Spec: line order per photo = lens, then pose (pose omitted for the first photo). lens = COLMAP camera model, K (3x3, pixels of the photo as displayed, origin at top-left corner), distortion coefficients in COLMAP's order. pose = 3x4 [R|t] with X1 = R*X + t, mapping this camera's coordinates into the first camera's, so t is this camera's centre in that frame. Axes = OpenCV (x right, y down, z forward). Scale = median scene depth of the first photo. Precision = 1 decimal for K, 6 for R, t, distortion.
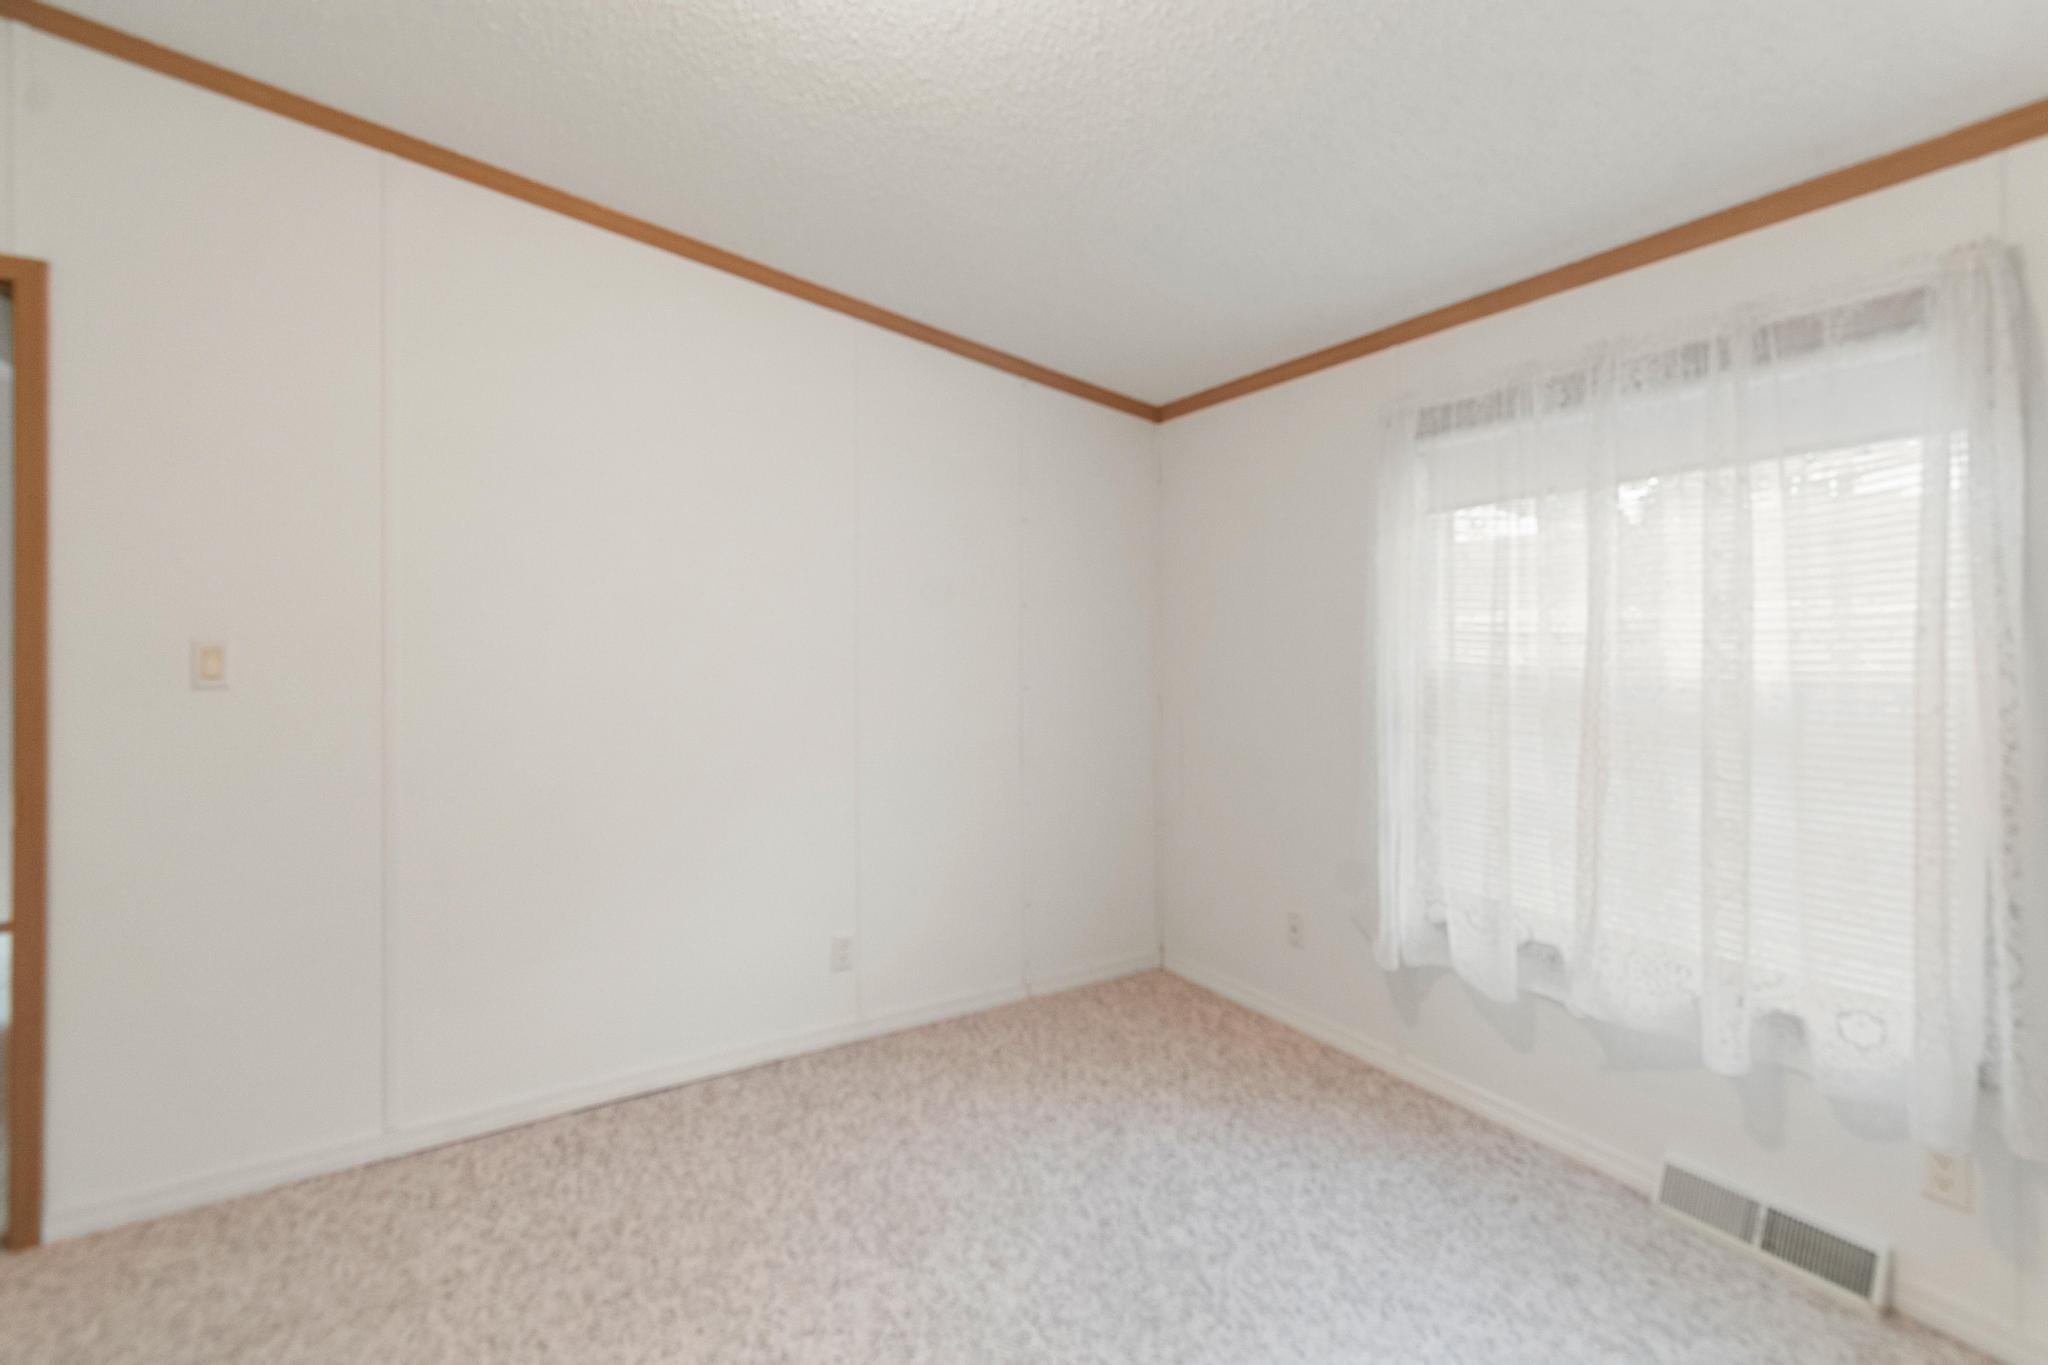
lens RADIAL K [[911.0, 0, 1023.2], [0, 911.0, 628.9], [0, 0, 1]] dist [0.006408, -0.002158]
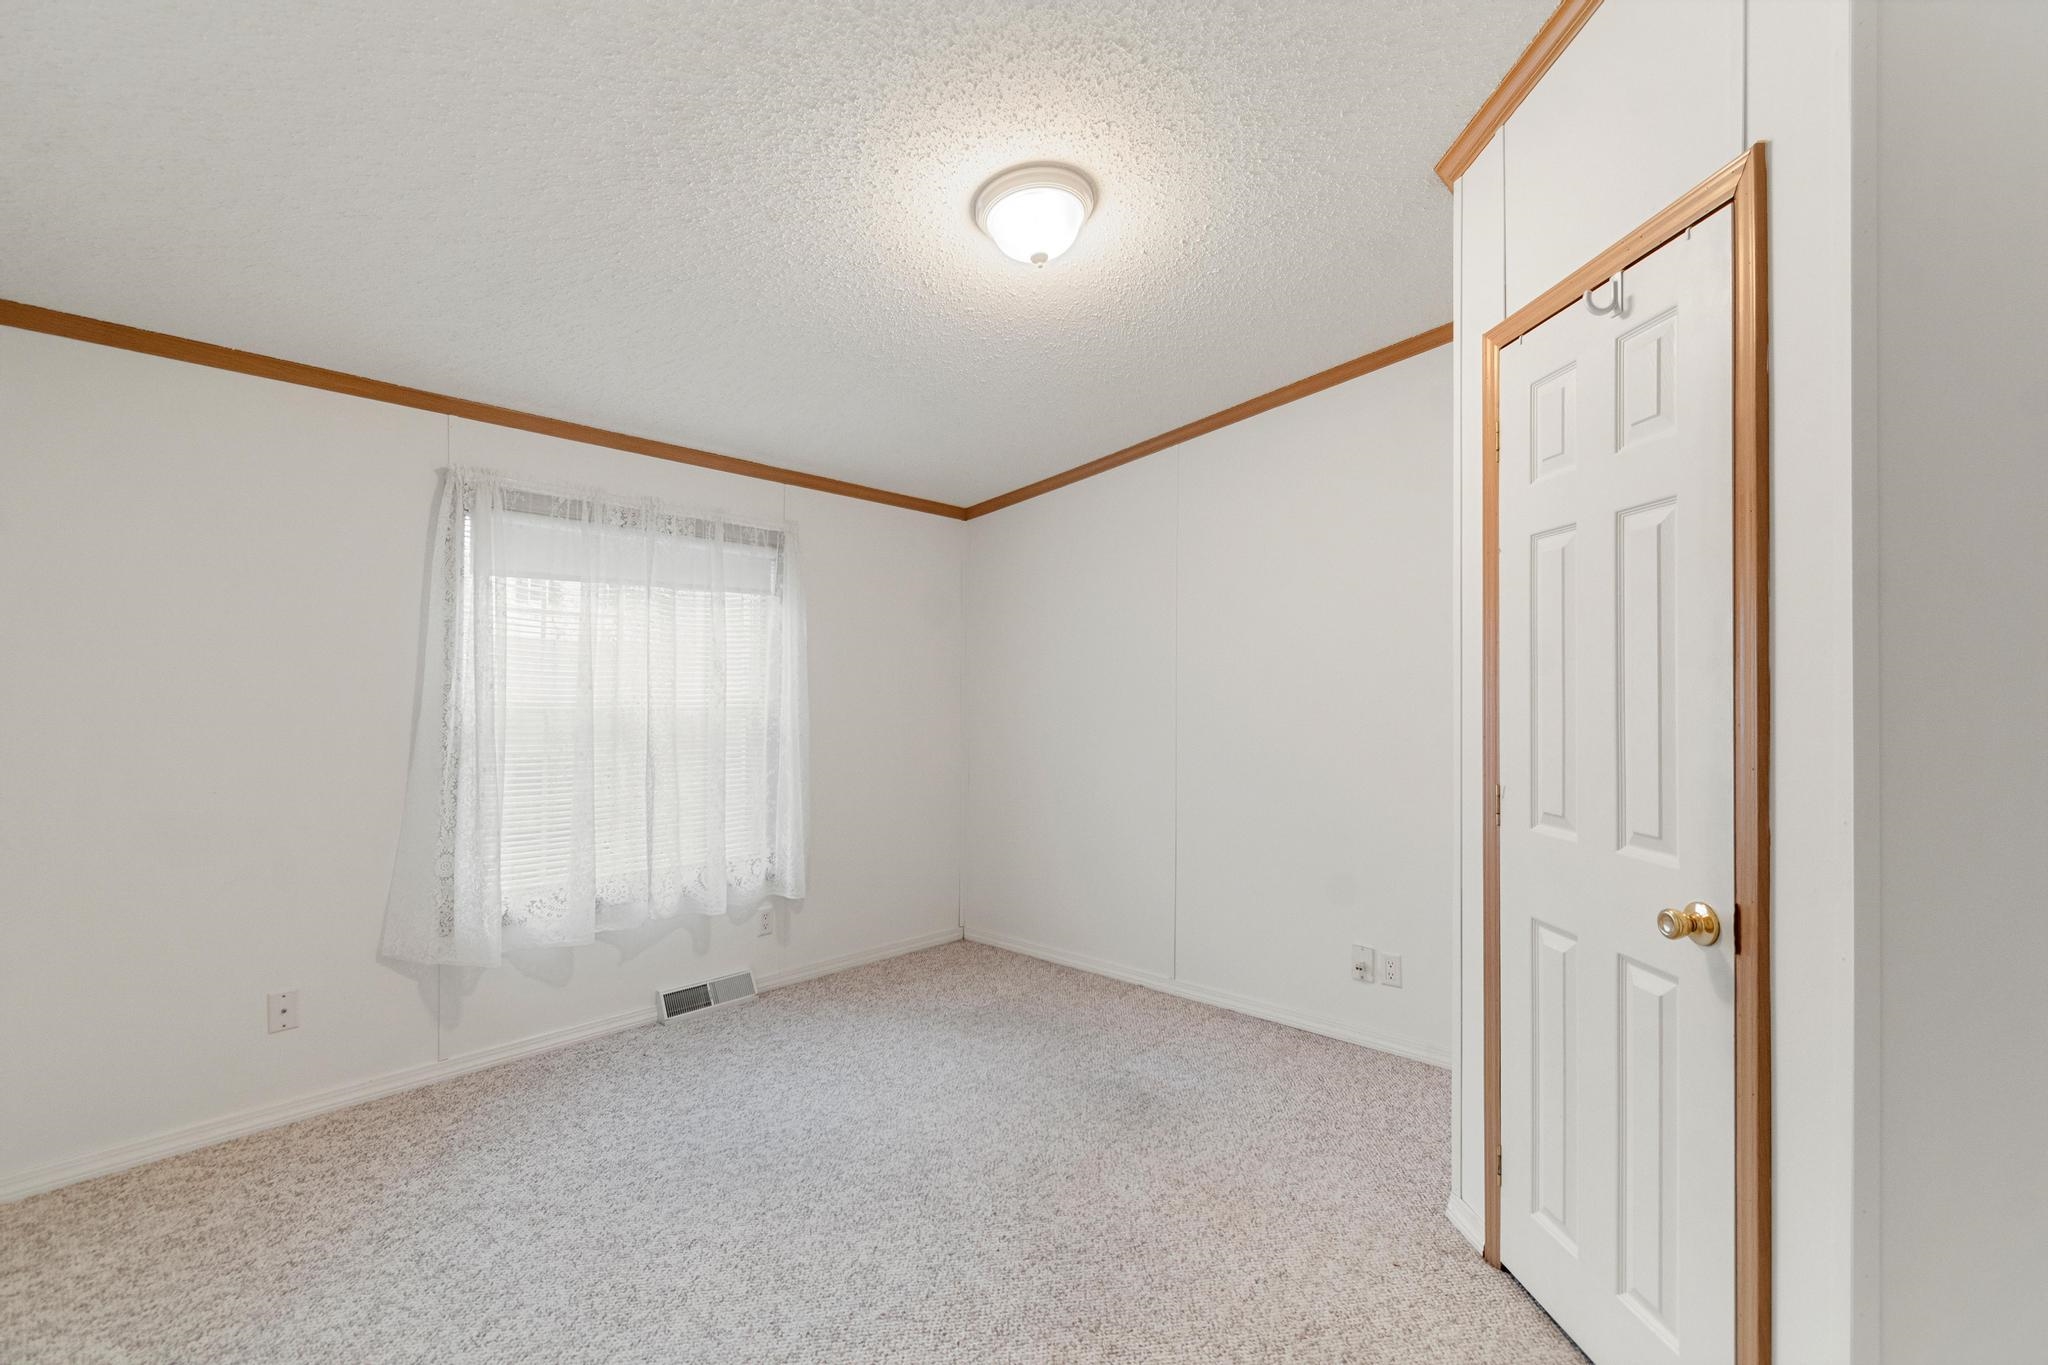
lens RADIAL K [[911.0, 0, 1036.5], [0, 911.0, 686.4], [0, 0, 1]] dist [0.006408, -0.002158]
pose [[-0.303739, 0.005882, 0.952737, -1.061668], [-0.022687, 0.999653, -0.013405, 0.020320], [-0.952485, -0.025686, -0.303500, 0.830274]]
